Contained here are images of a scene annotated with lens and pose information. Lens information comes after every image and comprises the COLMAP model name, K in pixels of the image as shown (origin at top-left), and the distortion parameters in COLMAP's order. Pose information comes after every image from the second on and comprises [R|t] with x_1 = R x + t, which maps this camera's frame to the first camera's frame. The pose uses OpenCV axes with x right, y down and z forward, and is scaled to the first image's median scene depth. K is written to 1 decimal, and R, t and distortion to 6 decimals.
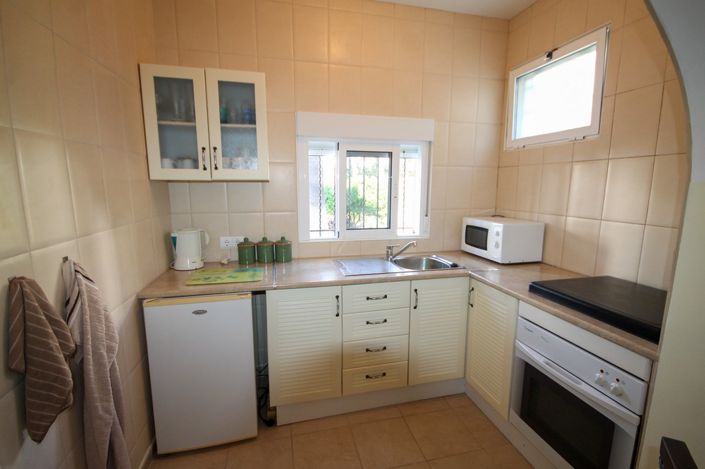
lens RADIAL K [[321.5, 0, 352.5], [0, 321.5, 234.5], [0, 0, 1]] dist [0.000632, -0.010581]
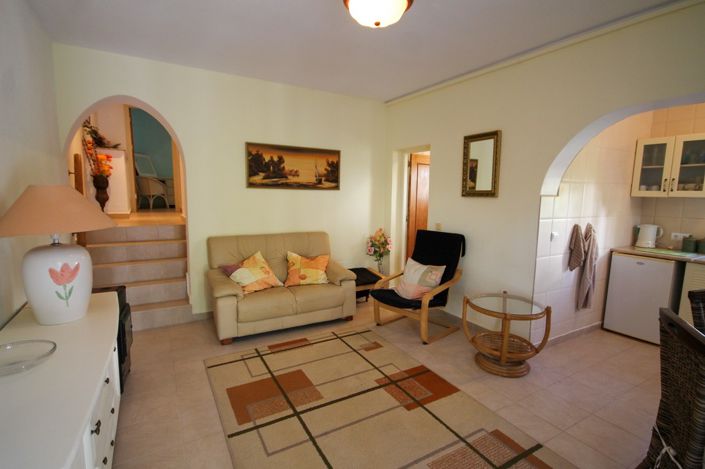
lens RADIAL K [[321.5, 0, 352.5], [0, 321.5, 234.5], [0, 0, 1]] dist [0.000632, -0.010581]
pose [[0.252734, 0.121594, -0.959865, 0.845755], [-0.162642, 0.983294, 0.081738, 0.175838], [0.953768, 0.135456, 0.268288, -1.120456]]
